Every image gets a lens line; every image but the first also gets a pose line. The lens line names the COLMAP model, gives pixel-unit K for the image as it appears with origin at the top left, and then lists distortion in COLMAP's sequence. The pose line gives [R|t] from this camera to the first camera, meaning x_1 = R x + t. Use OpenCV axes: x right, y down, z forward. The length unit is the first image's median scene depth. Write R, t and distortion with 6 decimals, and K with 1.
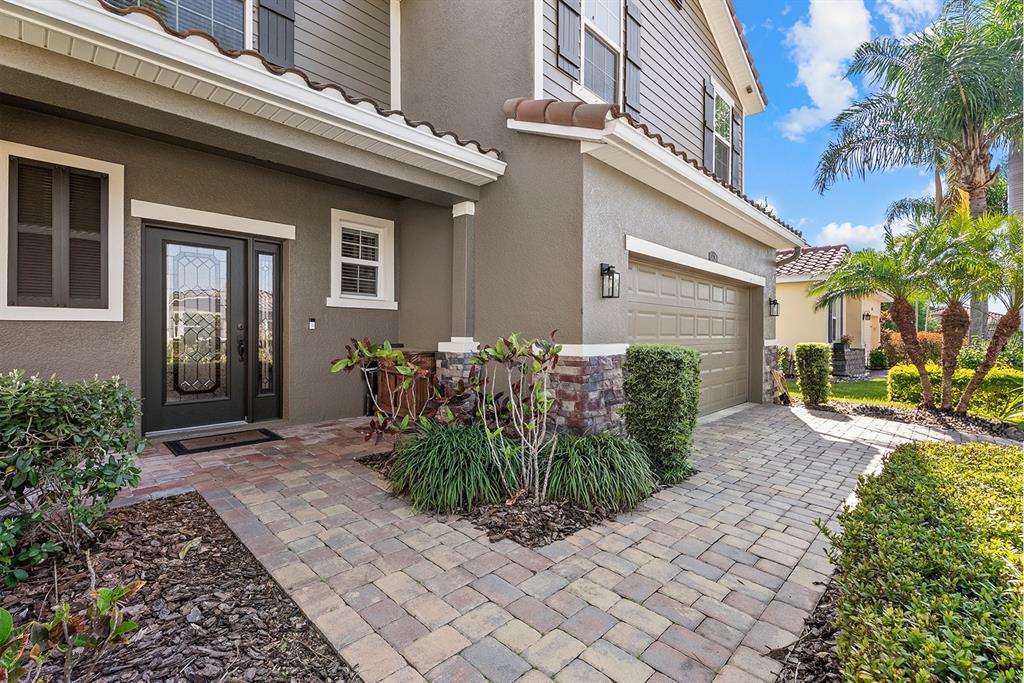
lens RADIAL K [[452.2, 0, 509.7], [0, 452.2, 322.3], [0, 0, 1]] dist [-0.001173, 0.000042]
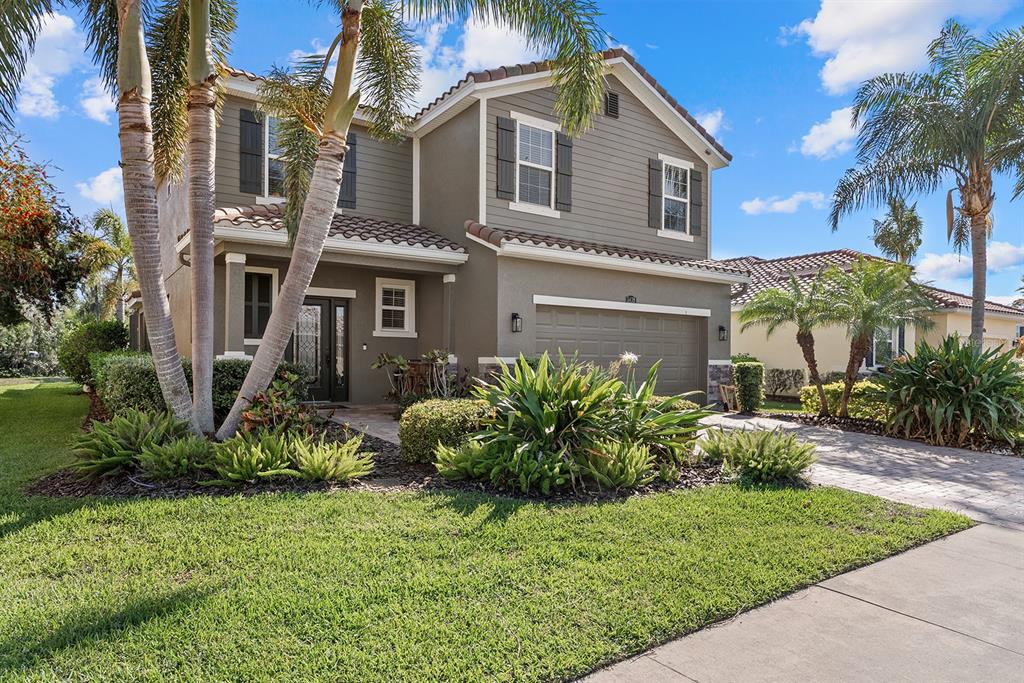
lens RADIAL K [[613.8, 0, 512.0], [0, 613.8, 341.5], [0, 0, 1]] dist [-0.028527, -0.000247]
pose [[0.981215, -0.002832, -0.192899, 0.551238], [0.000797, 0.999943, -0.010629, 0.008848], [0.192918, 0.010276, 0.981161, -1.157652]]
